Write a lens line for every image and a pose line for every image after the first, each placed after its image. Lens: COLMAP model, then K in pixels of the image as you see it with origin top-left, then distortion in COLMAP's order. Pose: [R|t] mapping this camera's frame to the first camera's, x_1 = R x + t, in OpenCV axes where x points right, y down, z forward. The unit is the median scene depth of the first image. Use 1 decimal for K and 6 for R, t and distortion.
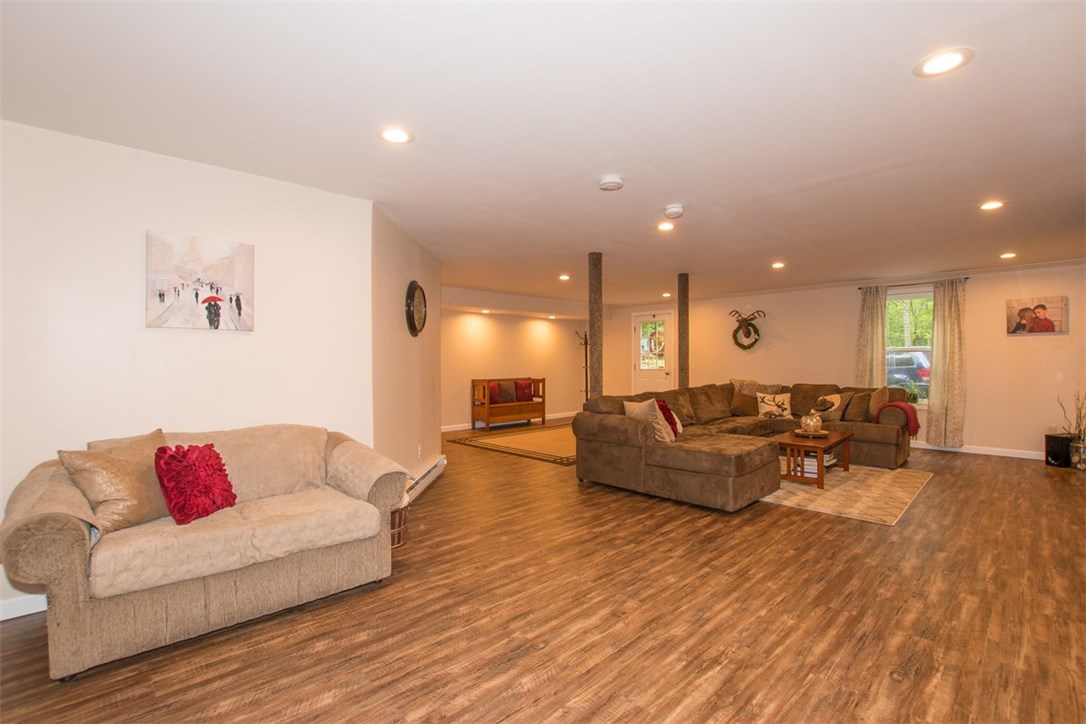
lens RADIAL K [[480.0, 0, 544.2], [0, 480.0, 364.5], [0, 0, 1]] dist [-0.032075, 0.003412]
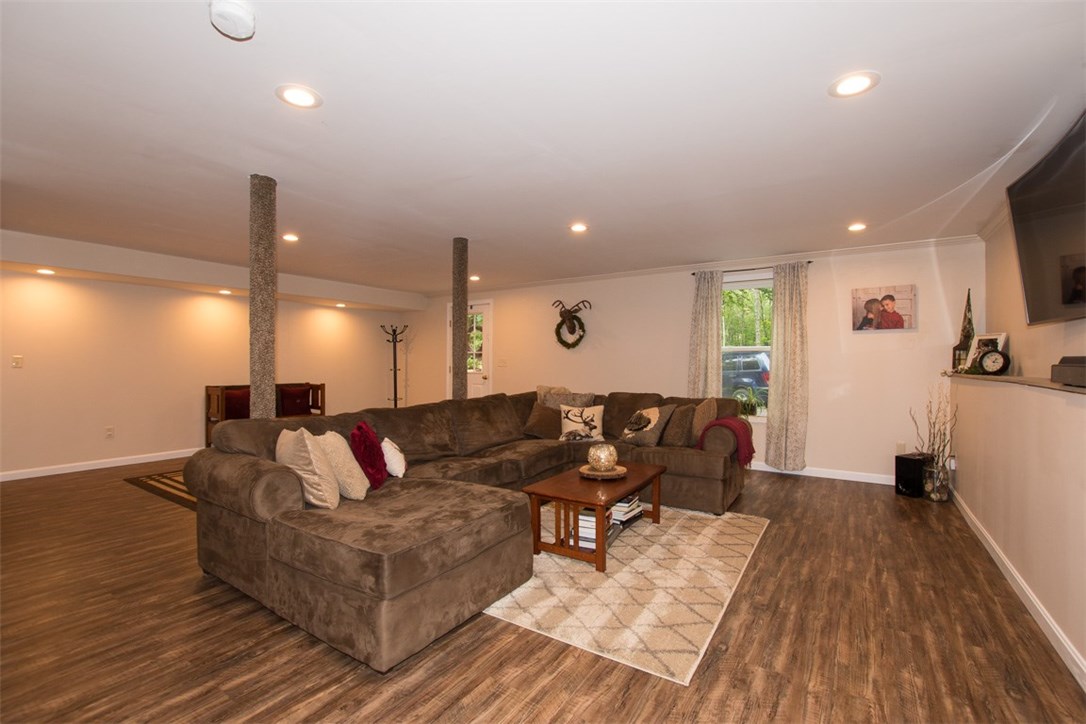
lens RADIAL K [[480.0, 0, 535.7], [0, 480.0, 363.0], [0, 0, 1]] dist [-0.032075, 0.003412]
pose [[0.976543, 0.006991, 0.215209, 0.282714], [-0.005081, 0.999943, -0.009428, 0.001814], [-0.215263, 0.008113, 0.976522, 0.321928]]
